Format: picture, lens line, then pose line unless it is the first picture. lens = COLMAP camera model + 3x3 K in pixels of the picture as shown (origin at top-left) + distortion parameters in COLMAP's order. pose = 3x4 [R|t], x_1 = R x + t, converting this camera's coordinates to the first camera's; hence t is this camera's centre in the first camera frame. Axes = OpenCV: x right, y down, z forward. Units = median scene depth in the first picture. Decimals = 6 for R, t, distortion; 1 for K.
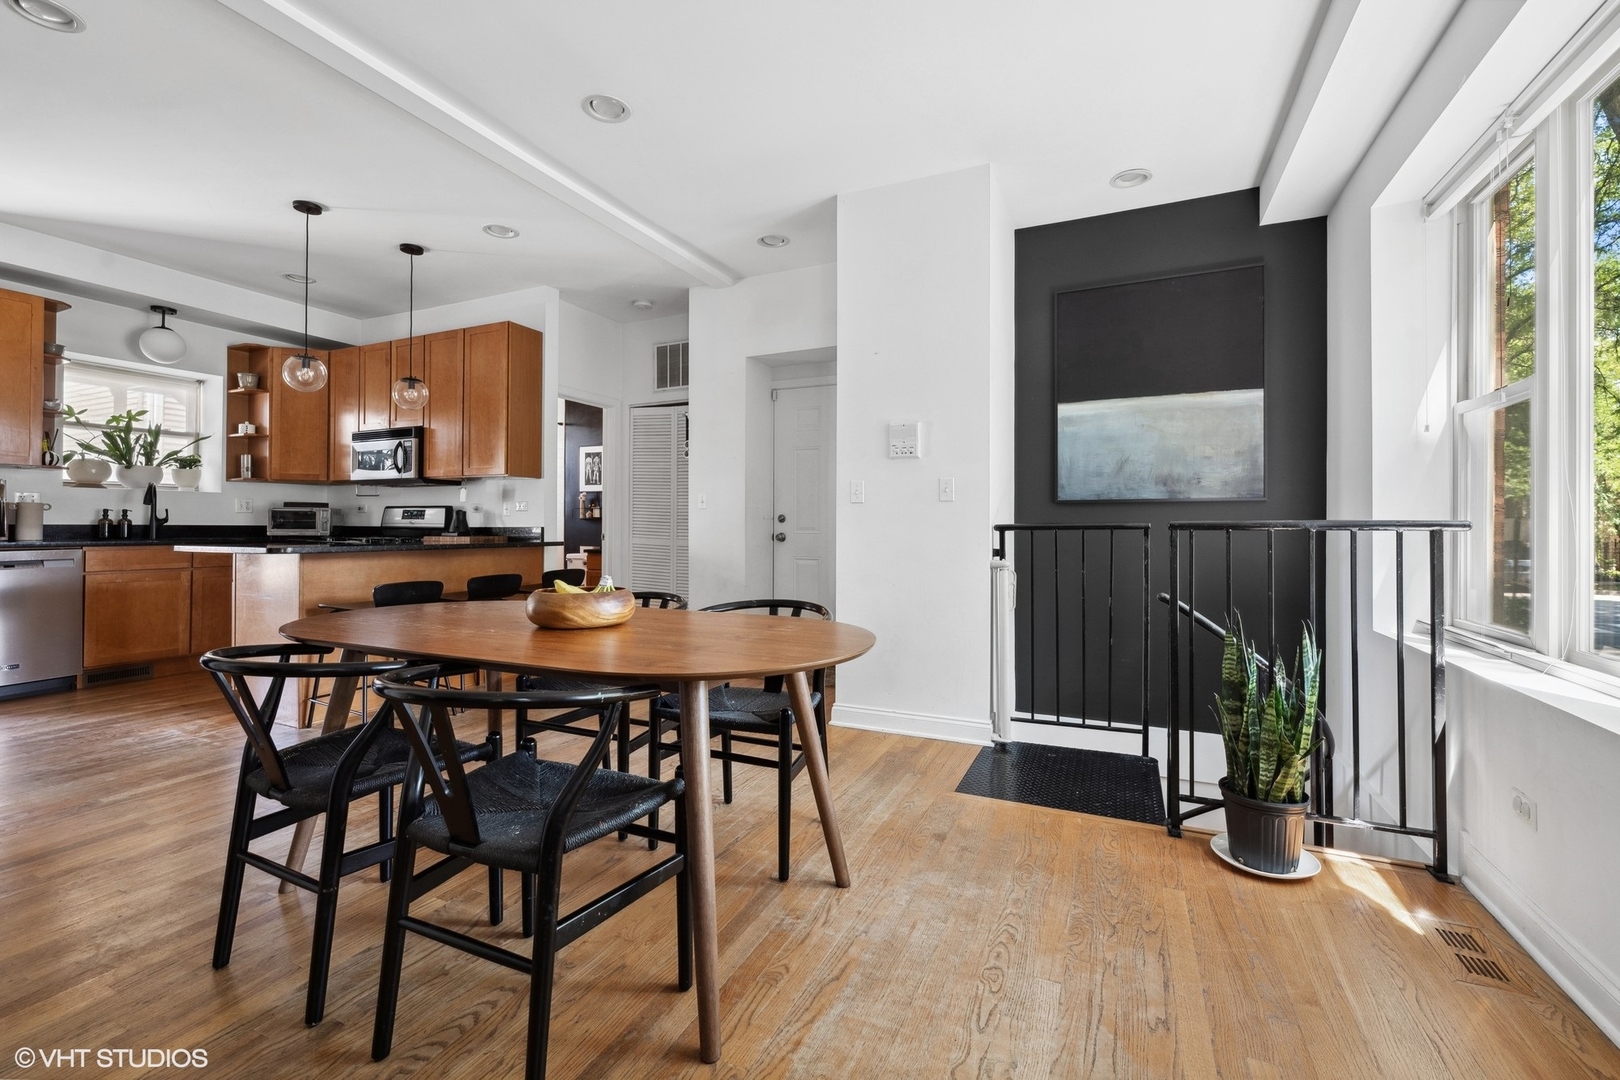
lens RADIAL K [[695.8, 0, 811.5], [0, 695.8, 519.8], [0, 0, 1]] dist [-0.001575, 0.000988]
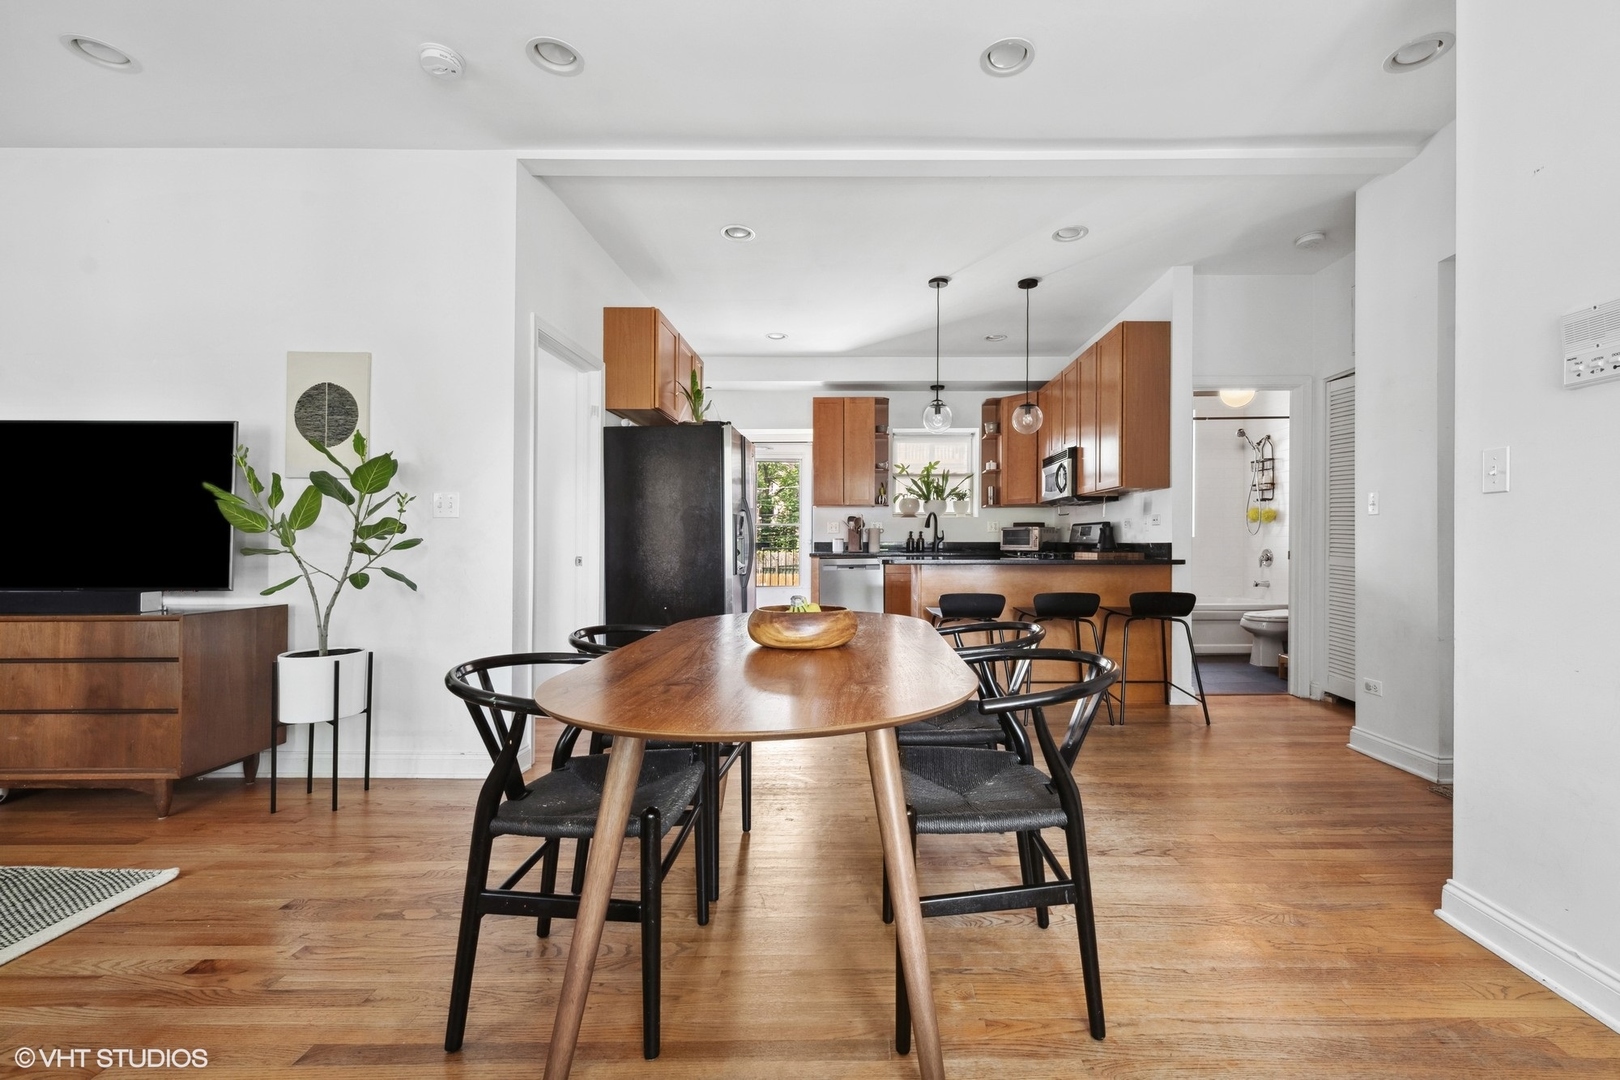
lens RADIAL K [[667.6, 0, 859.6], [0, 667.6, 546.6], [0, 0, 1]] dist [0.003288, -0.000220]
pose [[0.427713, 0.002085, -0.903912, 0.217780], [0.012449, 0.999889, 0.008197, 0.003940], [0.903829, -0.014759, 0.427639, 0.282325]]
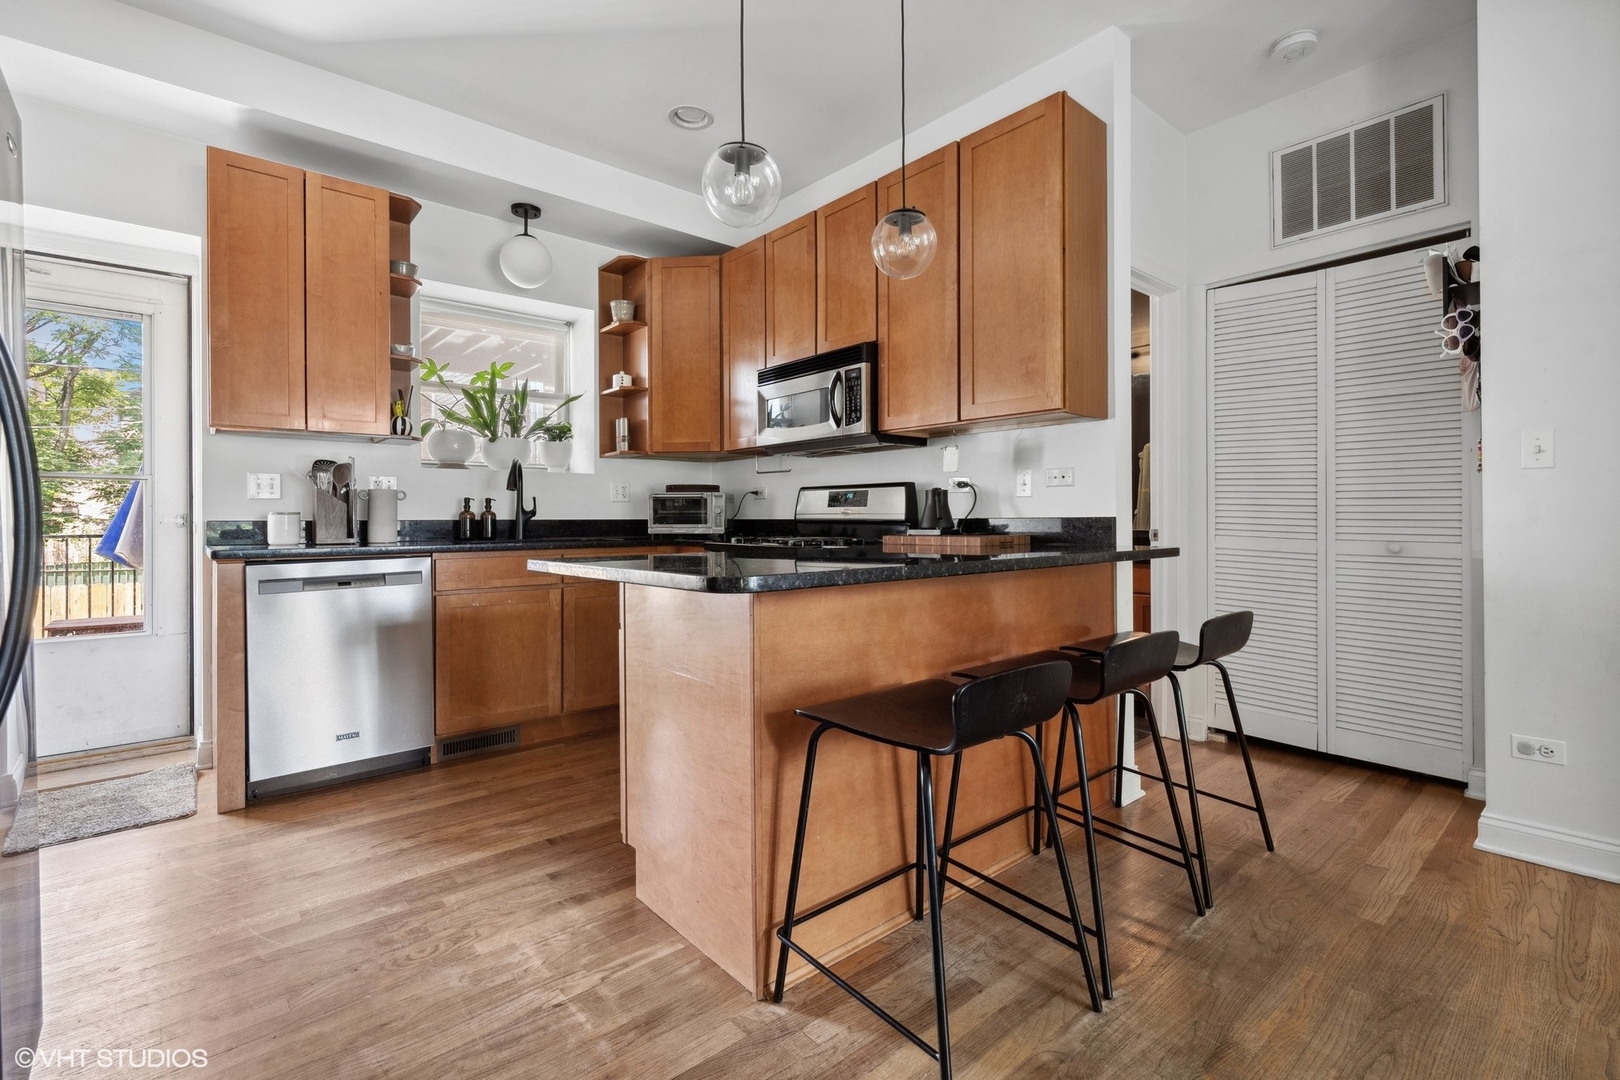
lens RADIAL K [[724.6, 0, 806.1], [0, 724.6, 522.1], [0, 0, 1]] dist [0.005764, -0.001122]
pose [[0.914966, -0.007488, -0.403461, -0.384222], [0.013599, 0.999832, 0.012284, 0.004973], [0.403301, -0.016726, 0.914914, 0.444563]]
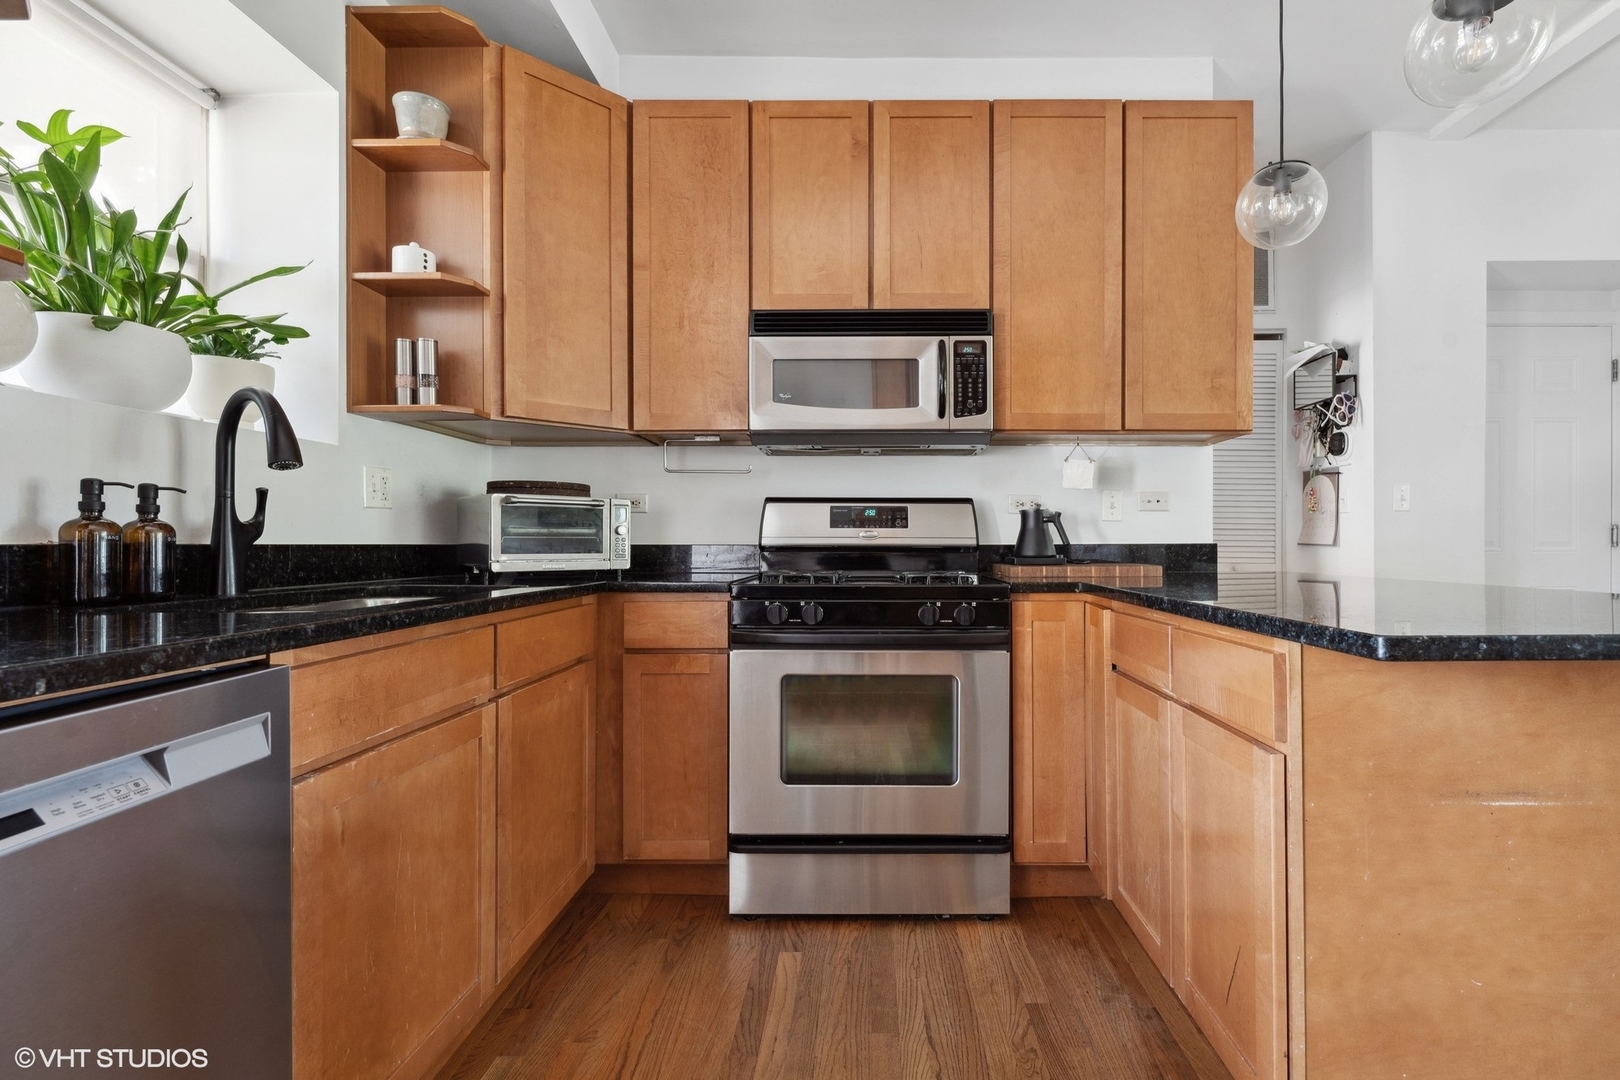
lens RADIAL K [[744.5, 0, 840.7], [0, 744.5, 542.7], [0, 0, 1]] dist [-0.000079, -0.000630]
pose [[0.901253, -0.006398, 0.433246, -0.870281], [0.001735, 0.999936, 0.011158, 0.003744], [-0.433290, -0.009304, 0.901206, 0.640945]]
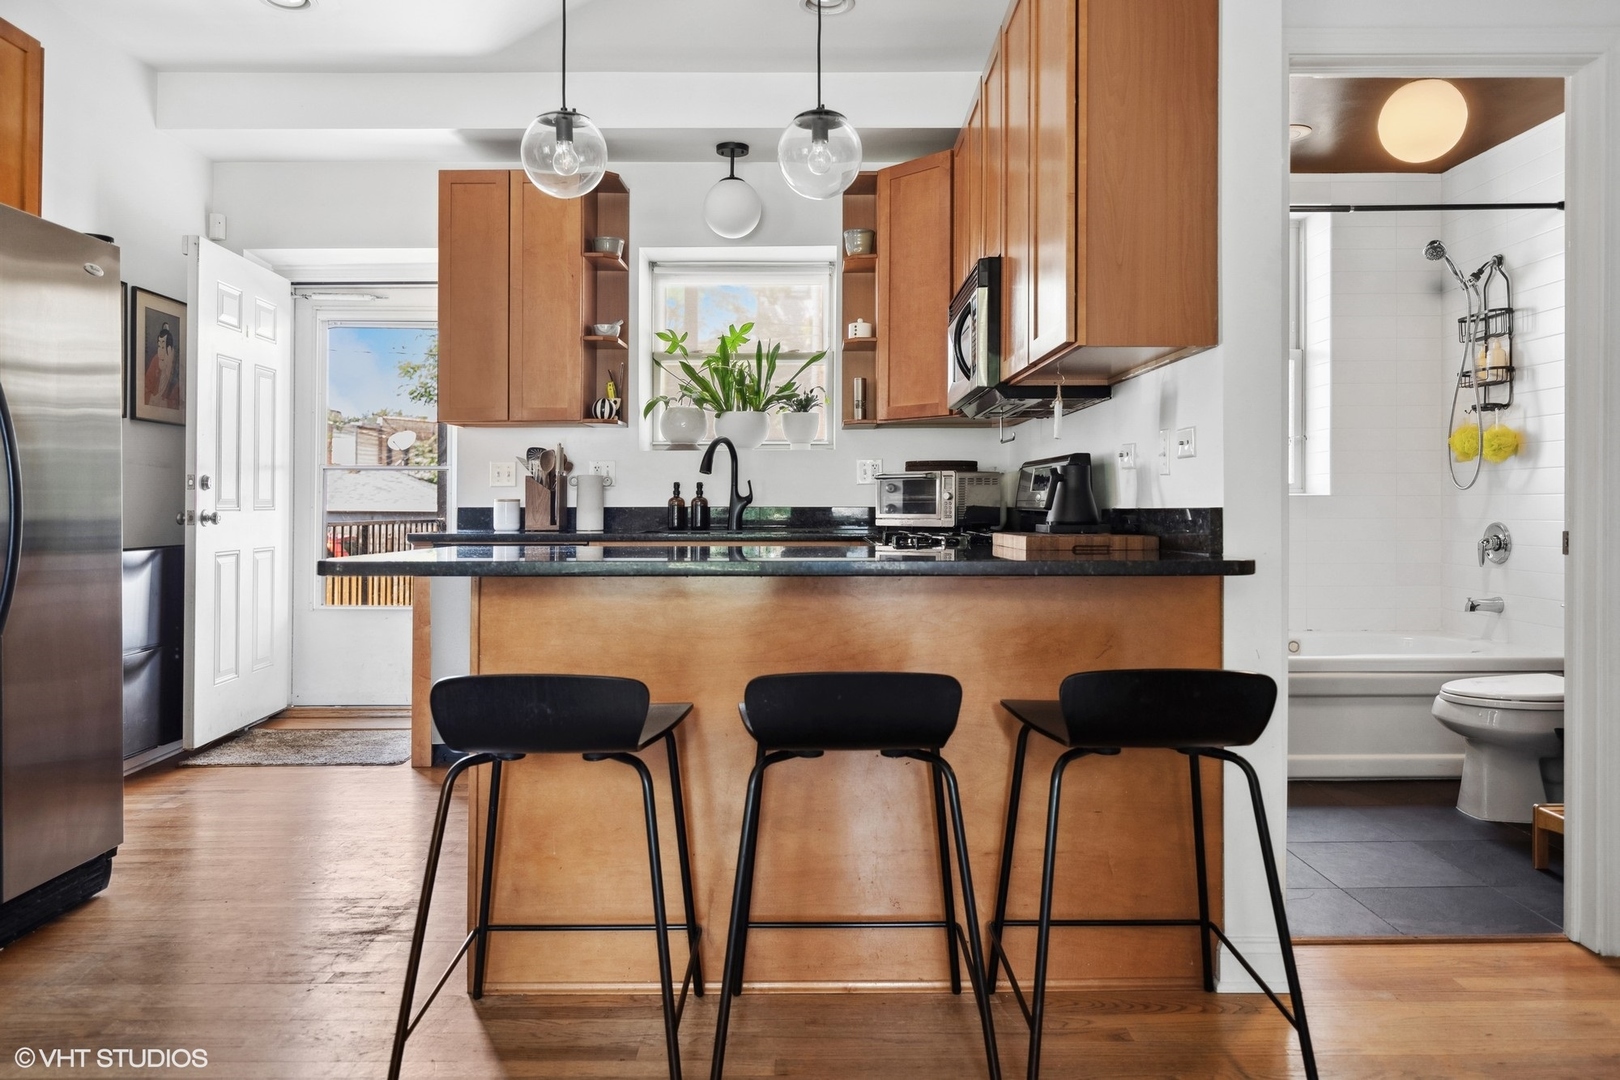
lens RADIAL K [[1120.9, 0, 810.1], [0, 1120.9, 507.1], [0, 0, 1]] dist [0.000879, -0.000728]
pose [[0.432110, -0.004715, -0.901808, -0.028406], [0.013079, 0.999914, 0.001039, 0.007531], [0.901726, -0.012244, 0.432135, 0.642792]]
